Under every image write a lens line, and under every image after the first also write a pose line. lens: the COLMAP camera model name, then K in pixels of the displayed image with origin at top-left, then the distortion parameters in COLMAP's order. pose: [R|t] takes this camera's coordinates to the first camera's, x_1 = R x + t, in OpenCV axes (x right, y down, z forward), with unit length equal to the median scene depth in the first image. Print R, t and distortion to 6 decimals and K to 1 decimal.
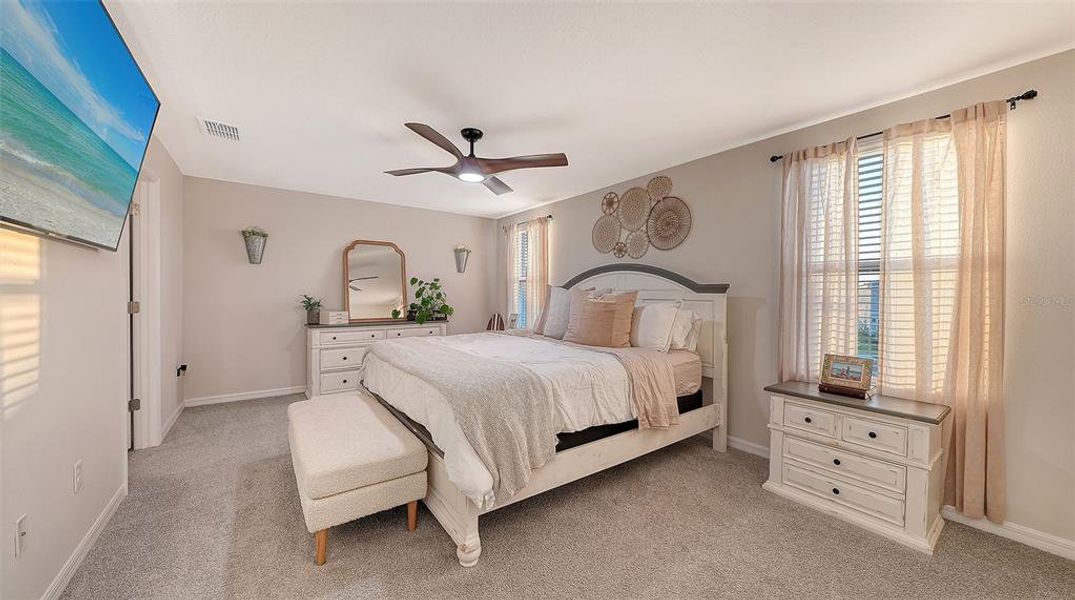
lens RADIAL K [[394.7, 0, 537.5], [0, 394.7, 300.0], [0, 0, 1]] dist [-0.026401, -0.000015]
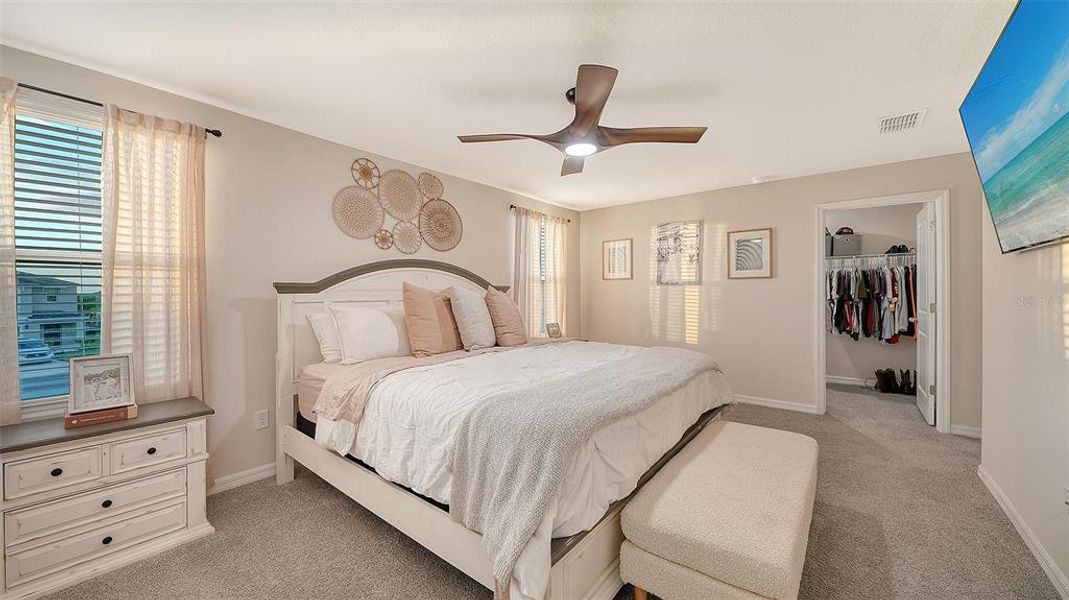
lens RADIAL K [[388.7, 0, 541.3], [0, 388.7, 297.0], [0, 0, 1]] dist [-0.006190, -0.000301]
pose [[-0.298099, -0.017654, 0.954372, -0.637369], [0.022718, 0.999415, 0.025583, -0.024768], [-0.954265, 0.029308, -0.297524, 0.942342]]
